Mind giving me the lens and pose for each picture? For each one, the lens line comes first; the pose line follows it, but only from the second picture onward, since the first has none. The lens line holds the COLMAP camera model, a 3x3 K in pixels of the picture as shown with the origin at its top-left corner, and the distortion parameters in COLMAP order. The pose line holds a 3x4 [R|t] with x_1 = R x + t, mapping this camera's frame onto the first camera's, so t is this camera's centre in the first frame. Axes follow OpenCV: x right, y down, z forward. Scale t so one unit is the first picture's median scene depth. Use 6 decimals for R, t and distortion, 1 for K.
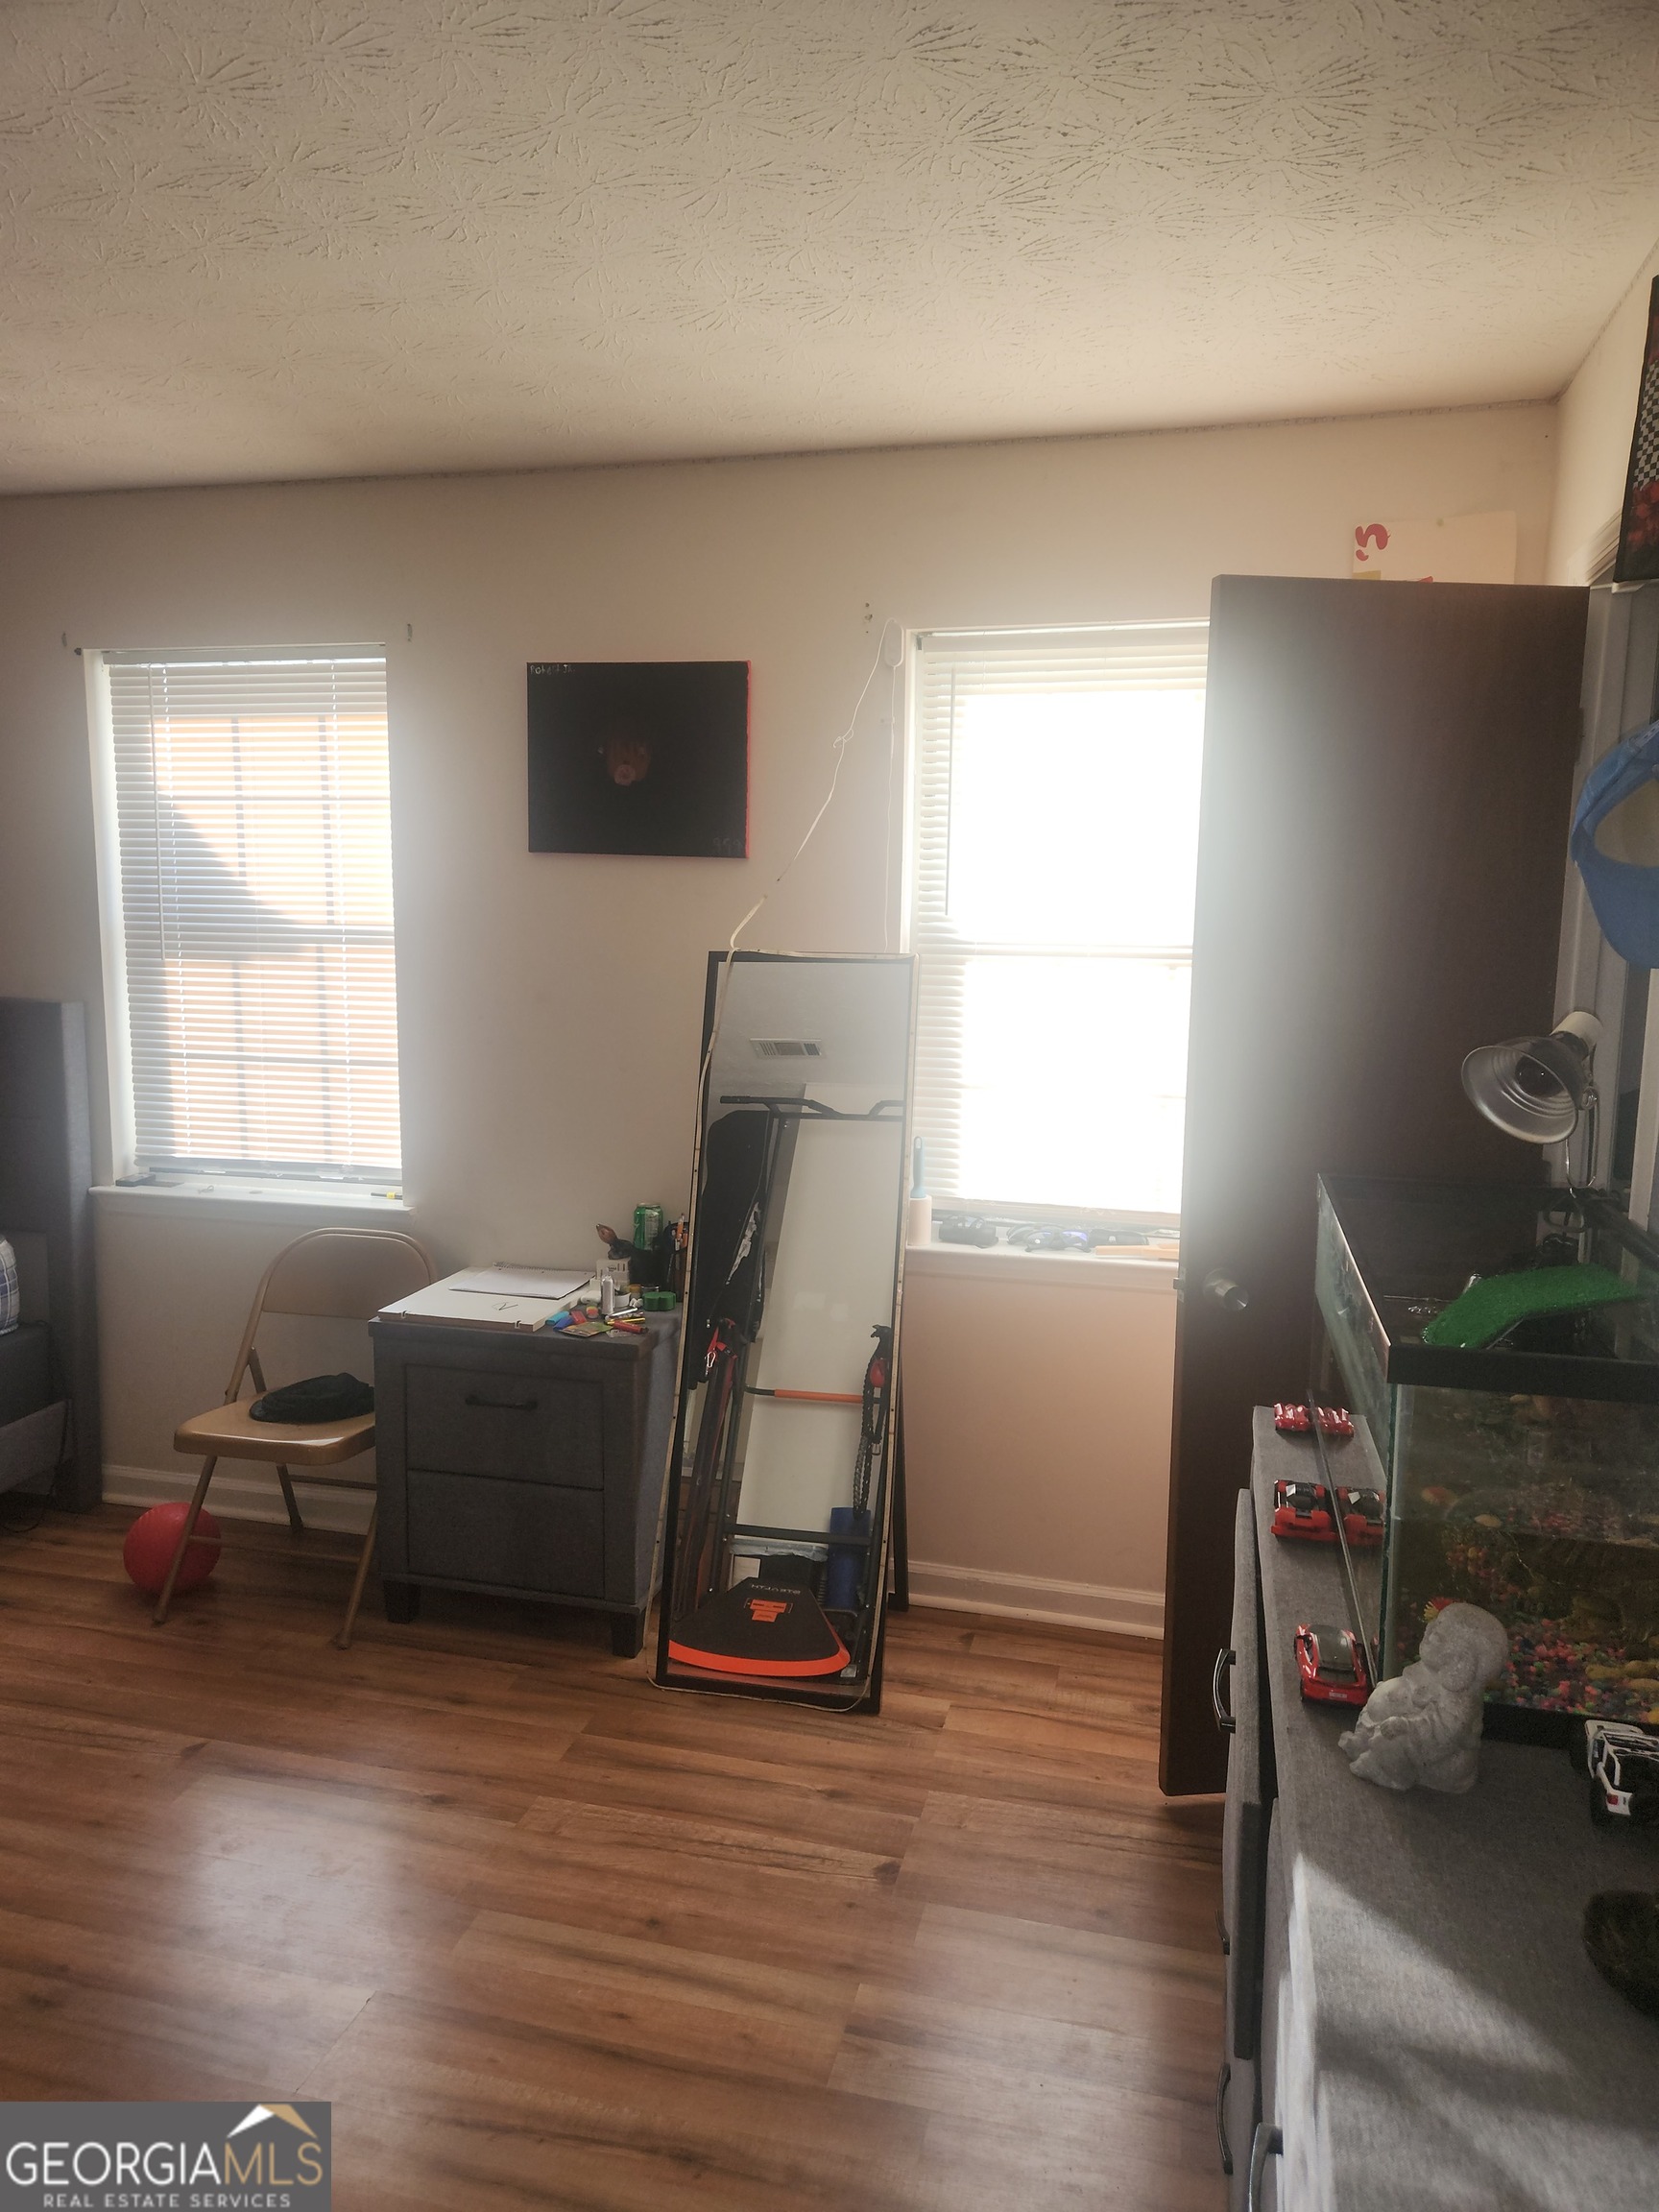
lens RADIAL K [[1475.8, 0, 837.0], [0, 1475.8, 1094.9], [0, 0, 1]] dist [0.073056, -0.066151]
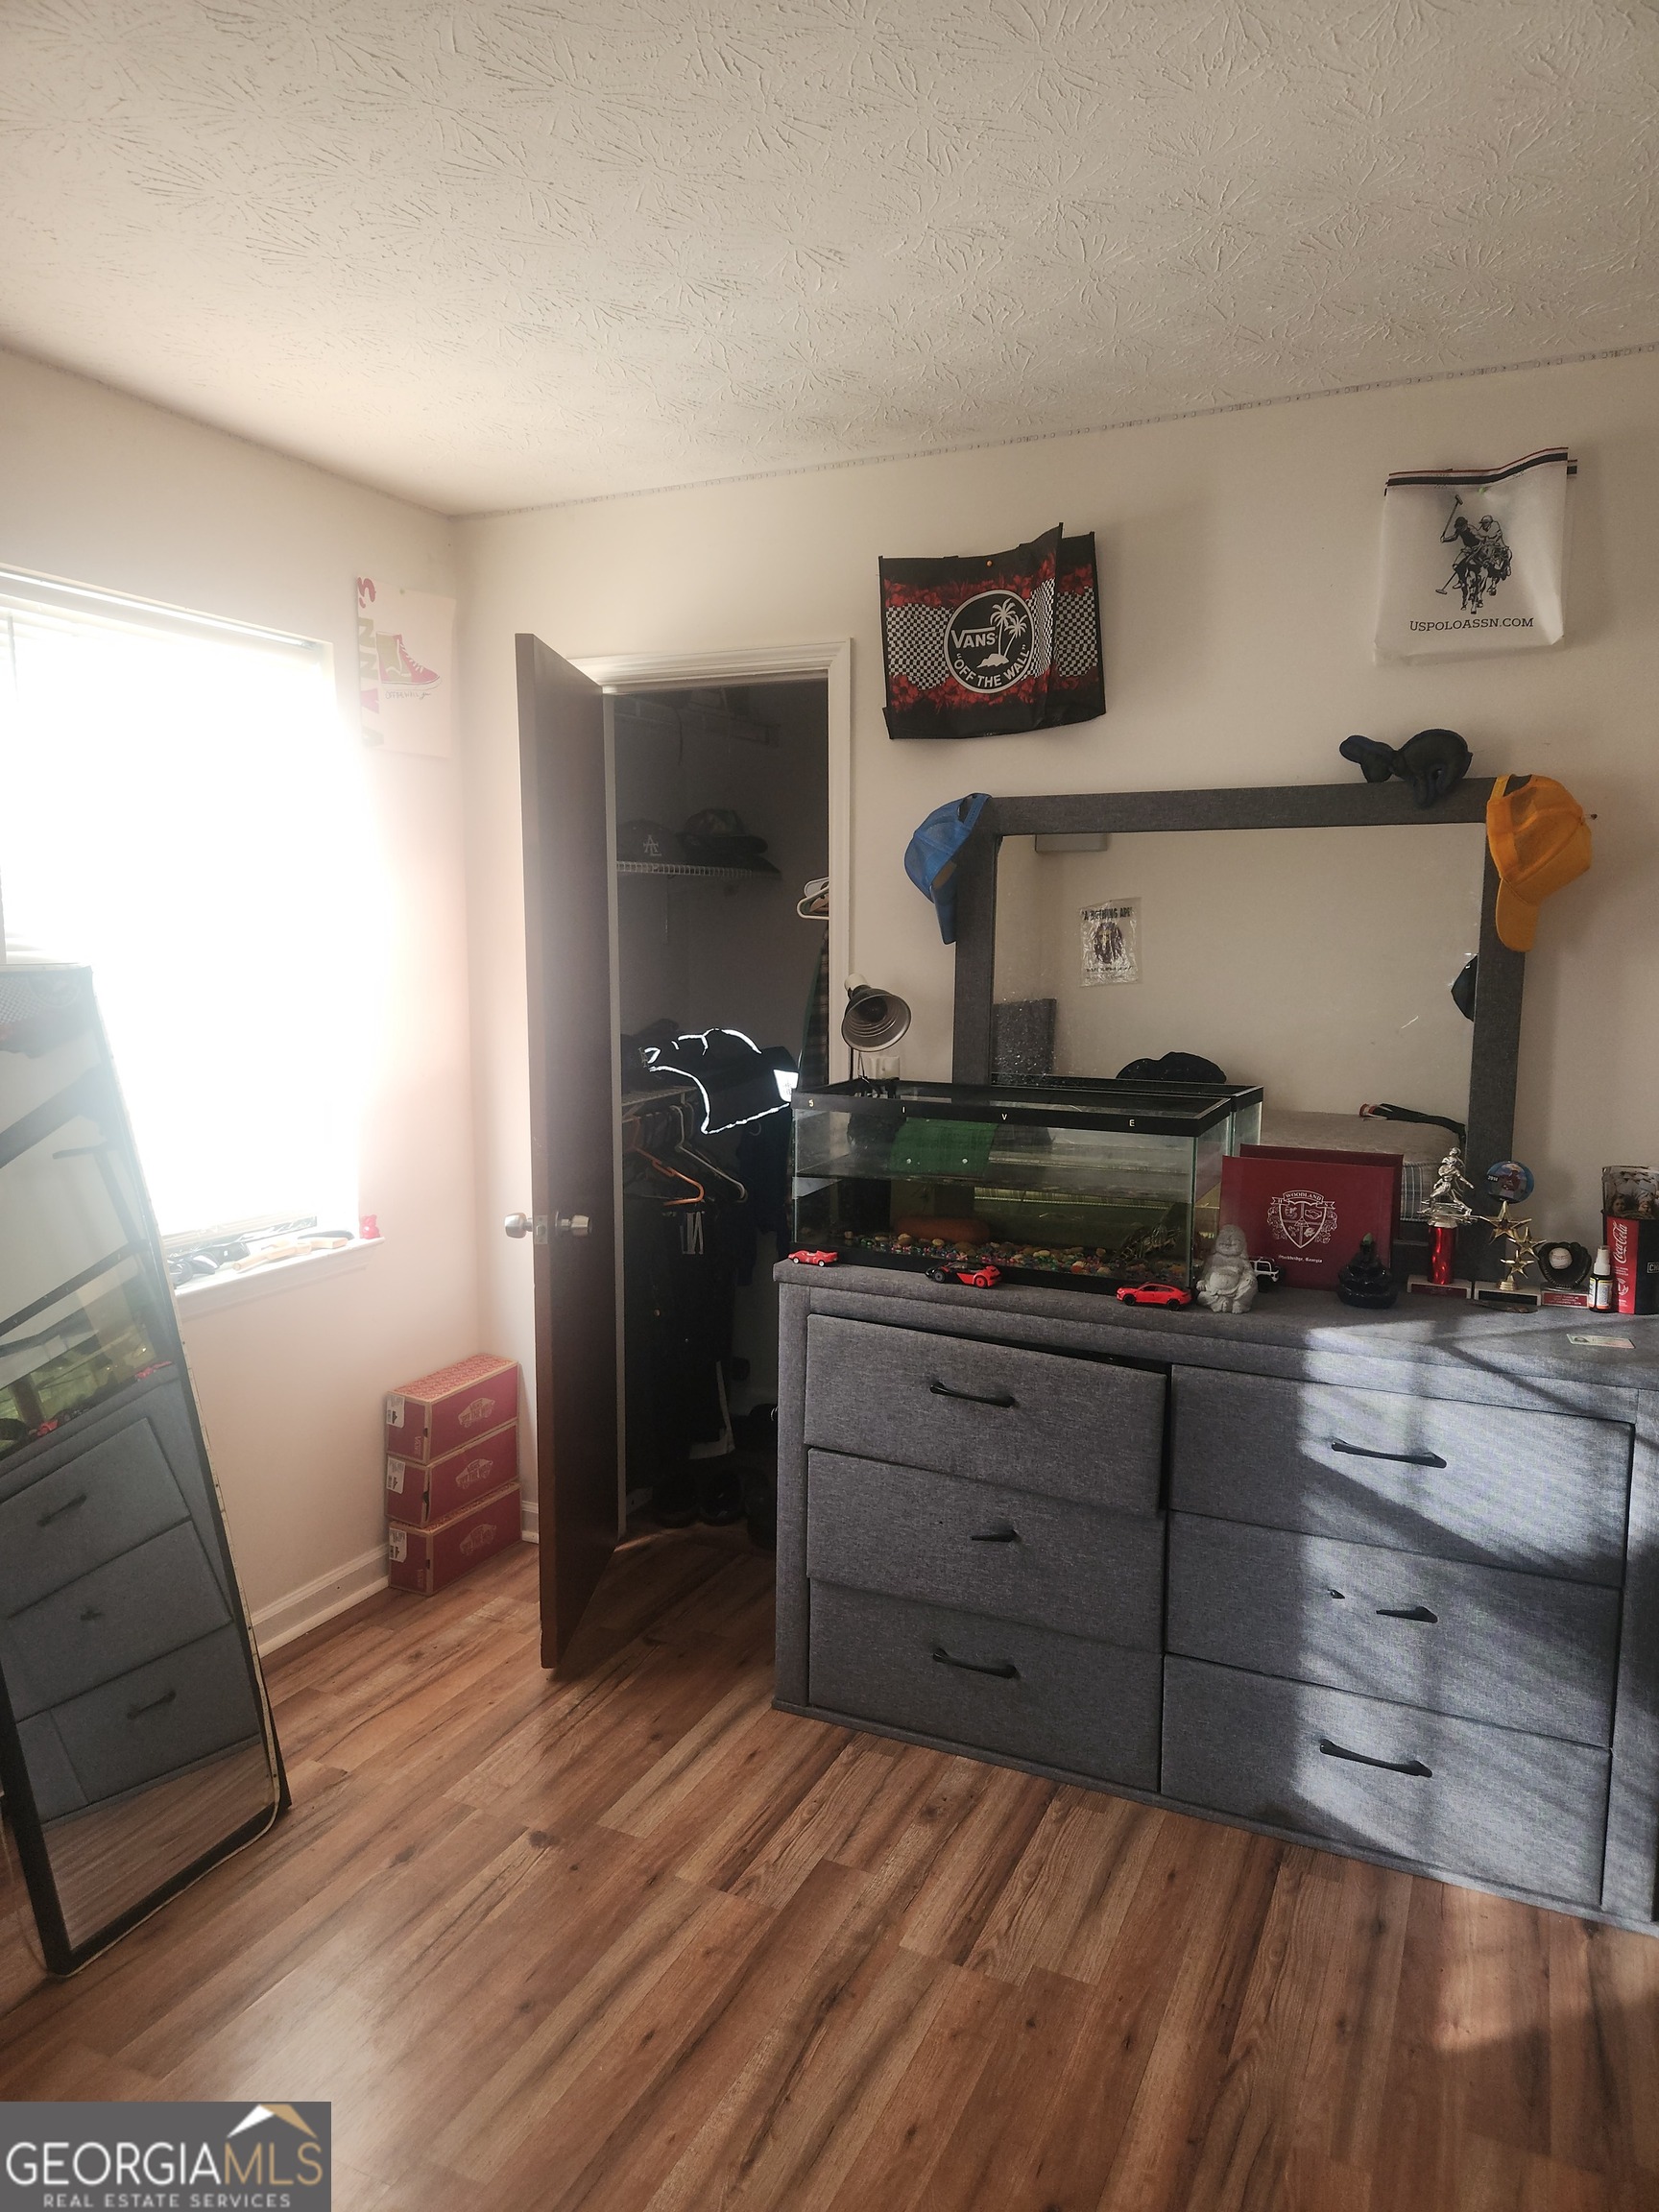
lens RADIAL K [[1475.8, 0, 837.0], [0, 1475.8, 1094.9], [0, 0, 1]] dist [0.073056, -0.066151]
pose [[0.178708, -0.125163, 0.975909, -0.808526], [0.120902, 0.987152, 0.104466, -0.069885], [-0.976446, 0.099320, 0.191544, 0.503632]]
